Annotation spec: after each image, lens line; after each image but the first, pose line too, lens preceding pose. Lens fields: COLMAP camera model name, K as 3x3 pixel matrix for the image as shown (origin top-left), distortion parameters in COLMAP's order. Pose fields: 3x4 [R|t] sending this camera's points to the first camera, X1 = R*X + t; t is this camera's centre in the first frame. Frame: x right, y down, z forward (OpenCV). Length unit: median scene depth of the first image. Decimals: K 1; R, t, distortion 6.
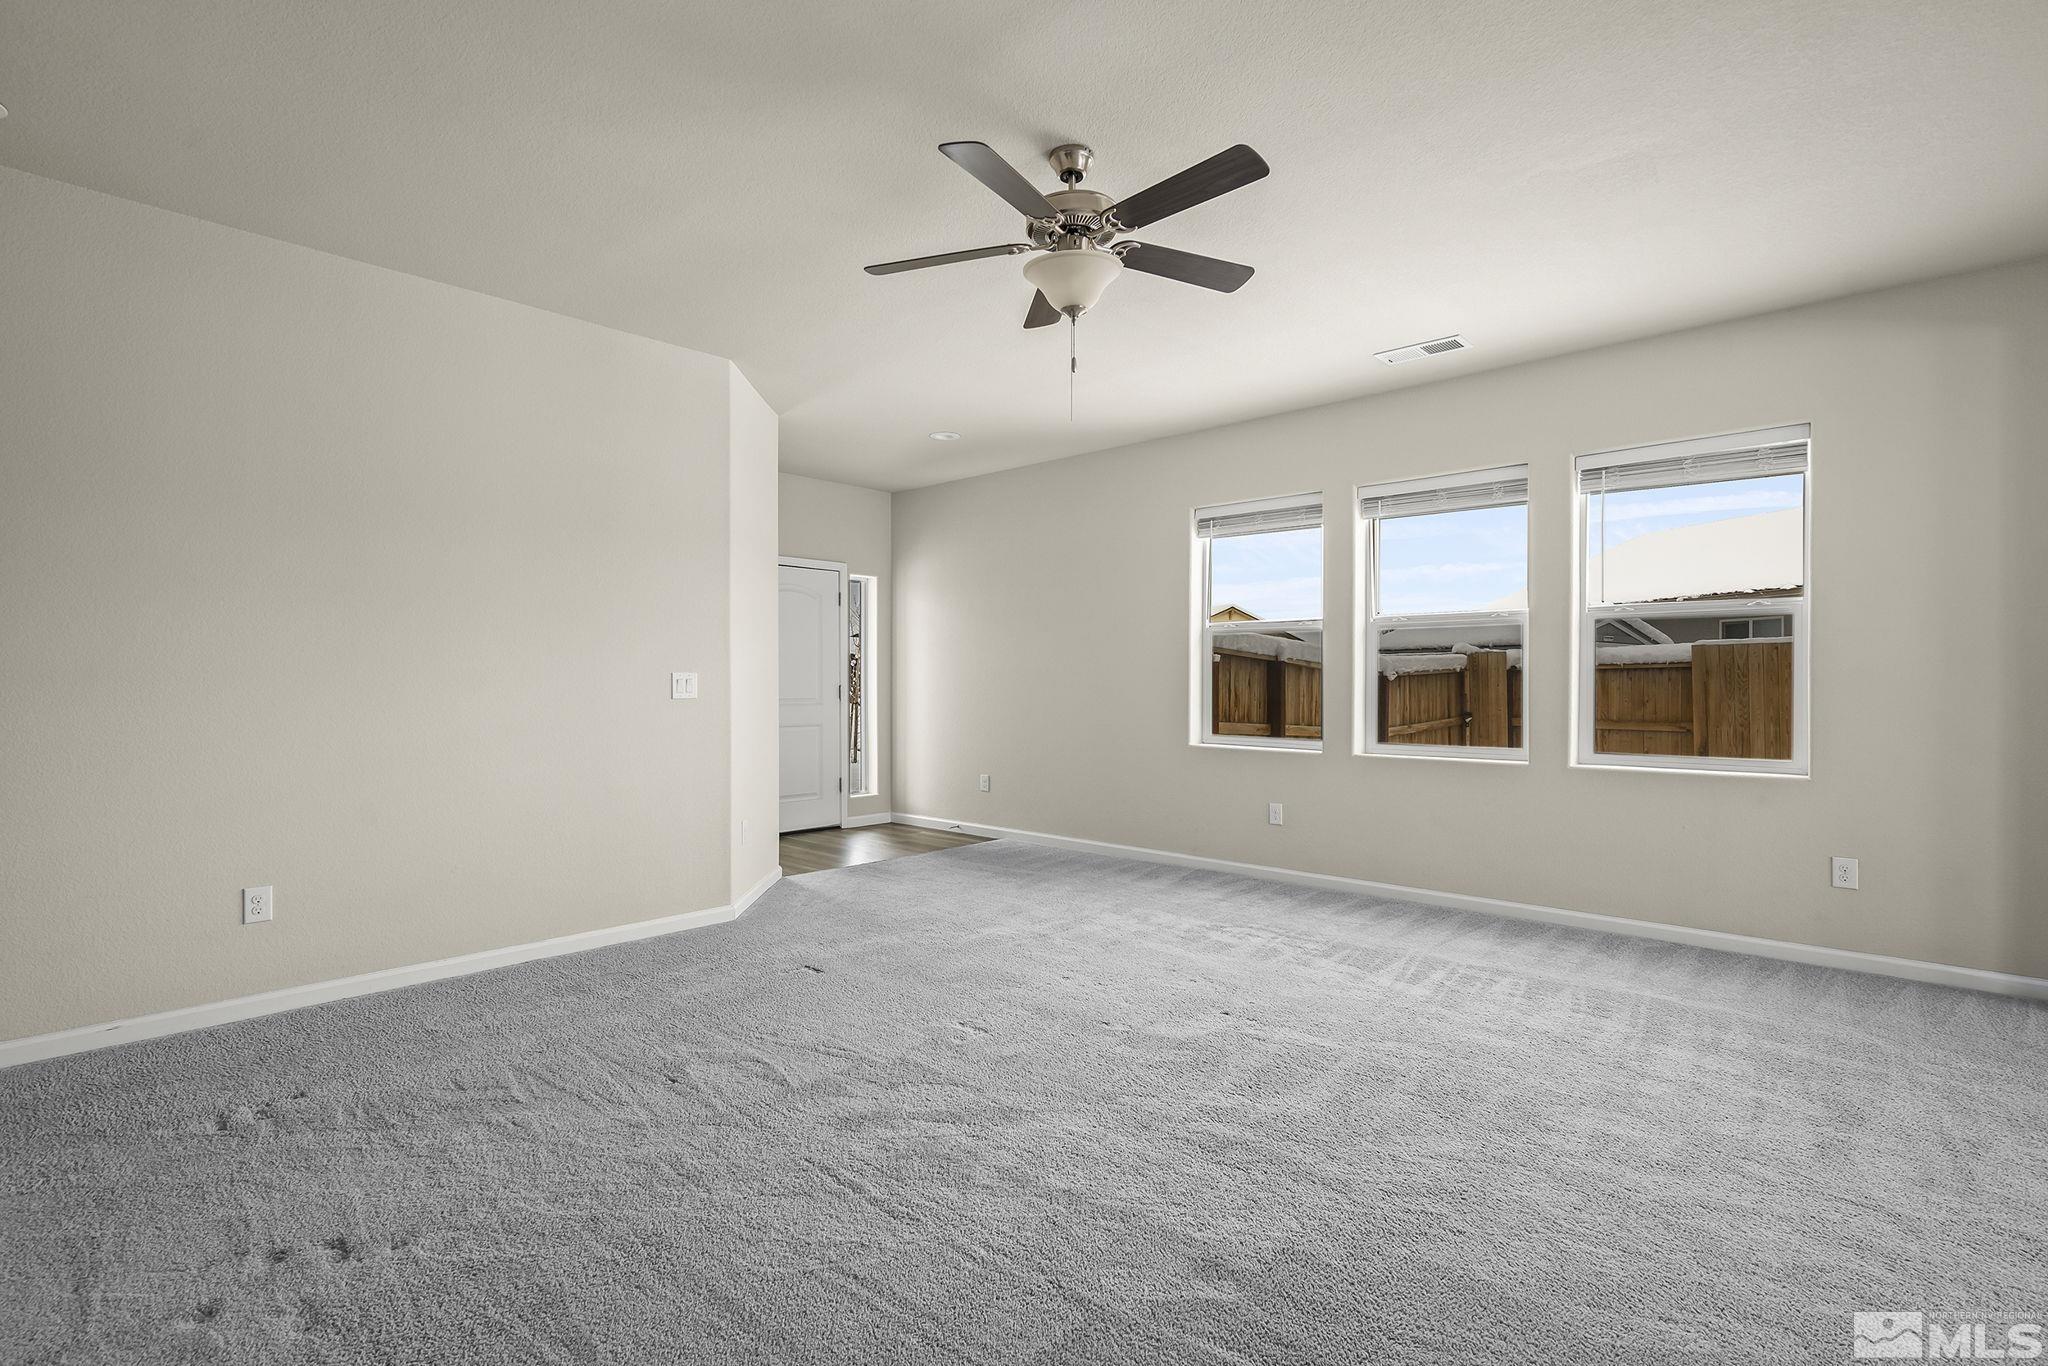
lens RADIAL K [[955.0, 0, 1017.0], [0, 955.0, 684.2], [0, 0, 1]] dist [-0.013796, 0.000623]
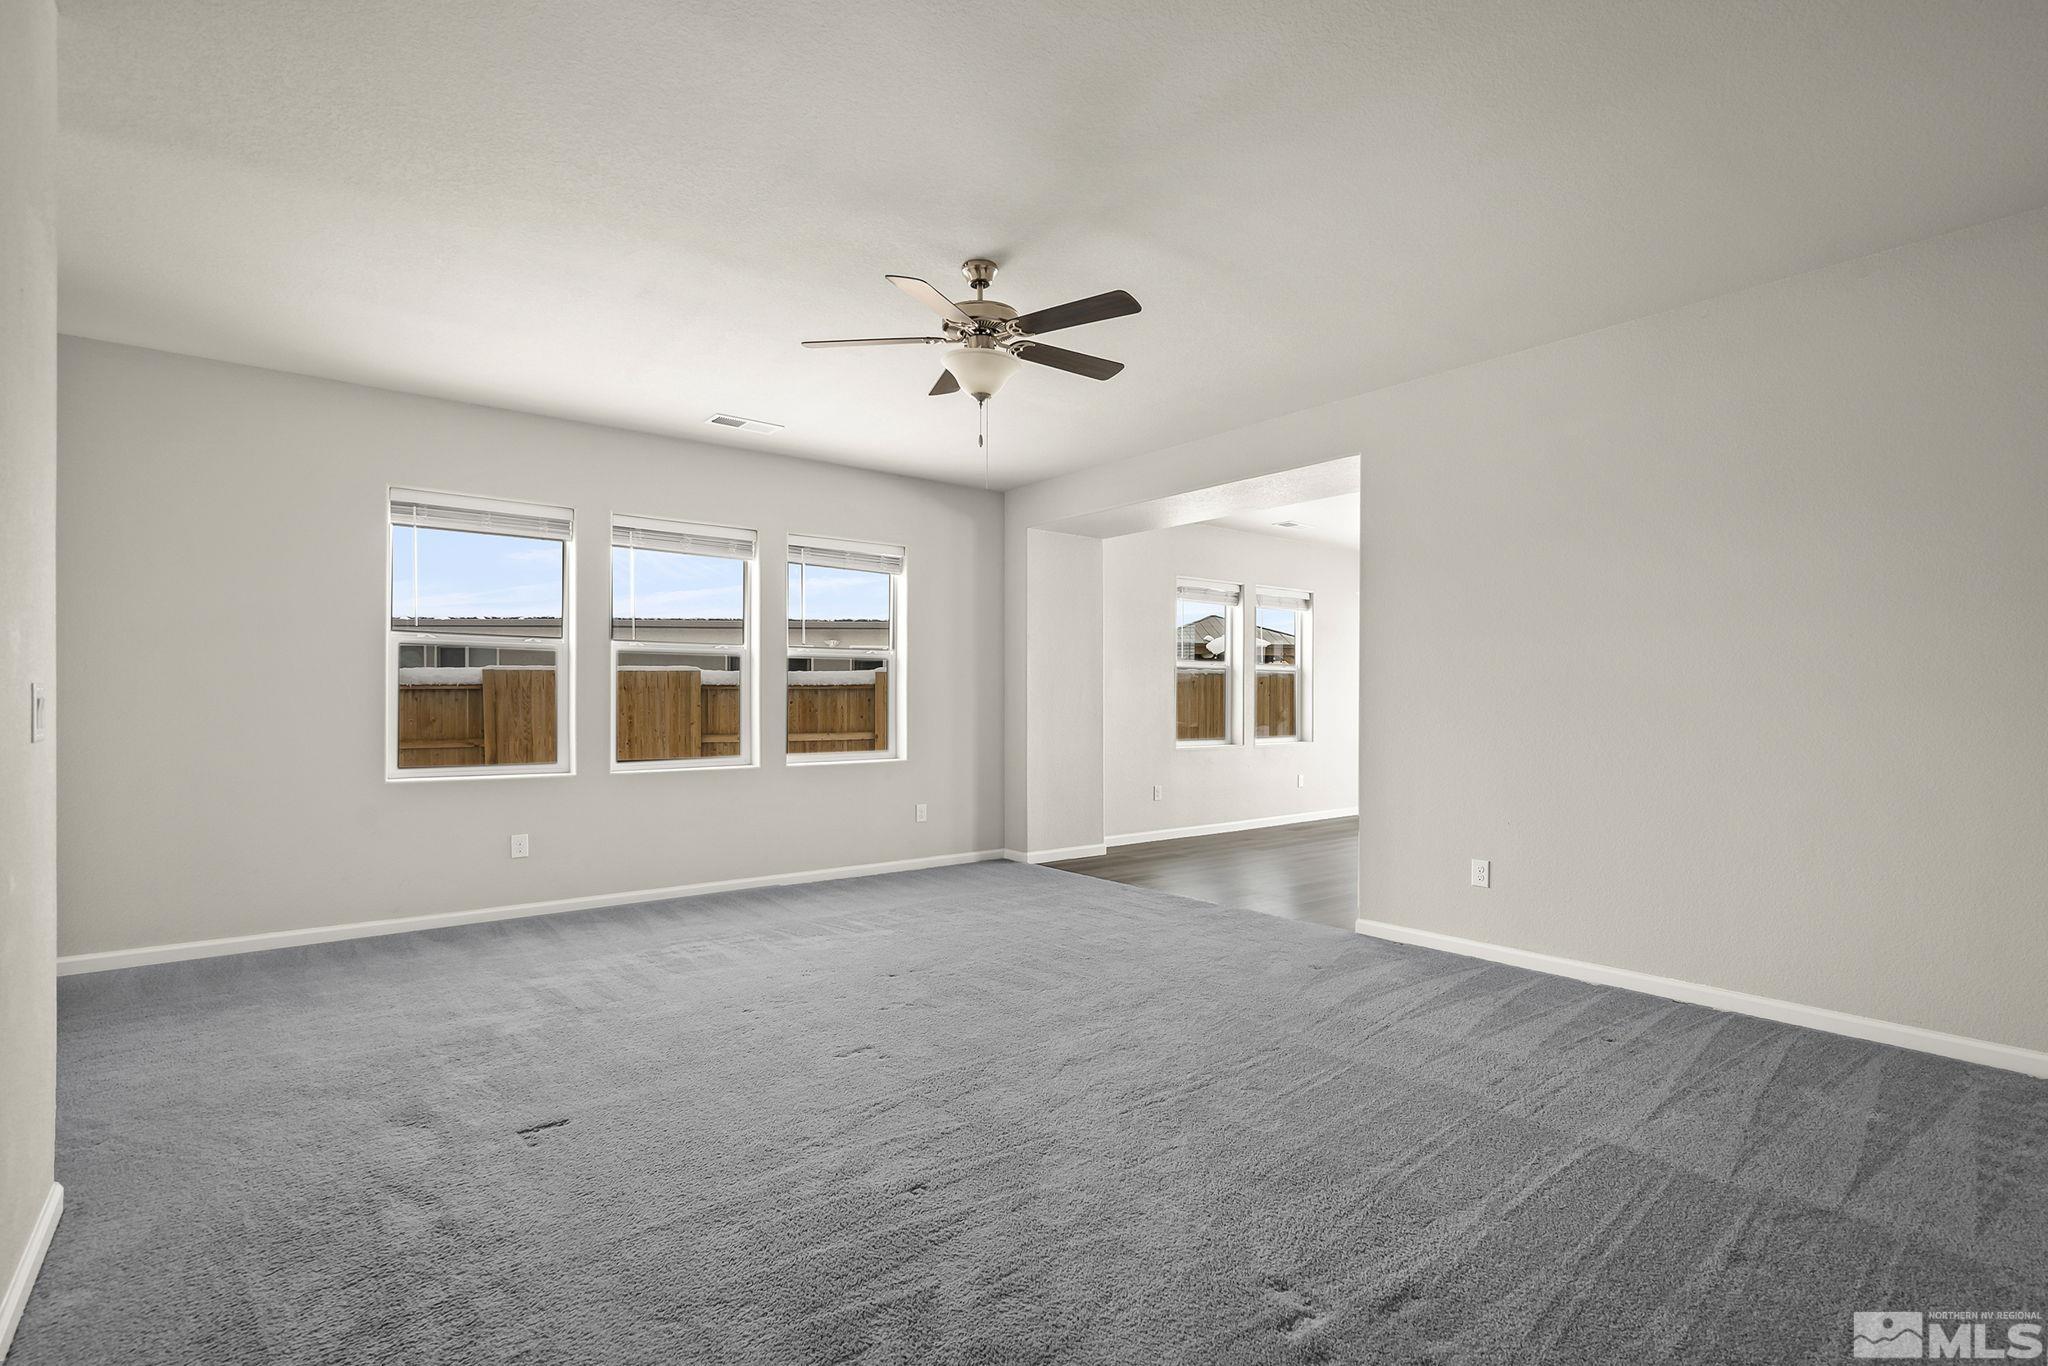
lens RADIAL K [[955.0, 0, 1011.4], [0, 955.0, 691.6], [0, 0, 1]] dist [-0.013796, 0.000623]
pose [[0.180306, 0.007377, 0.983583, -0.645934], [0.005702, 0.999947, -0.008545, -0.003987], [-0.983594, 0.007150, 0.180255, 0.425947]]
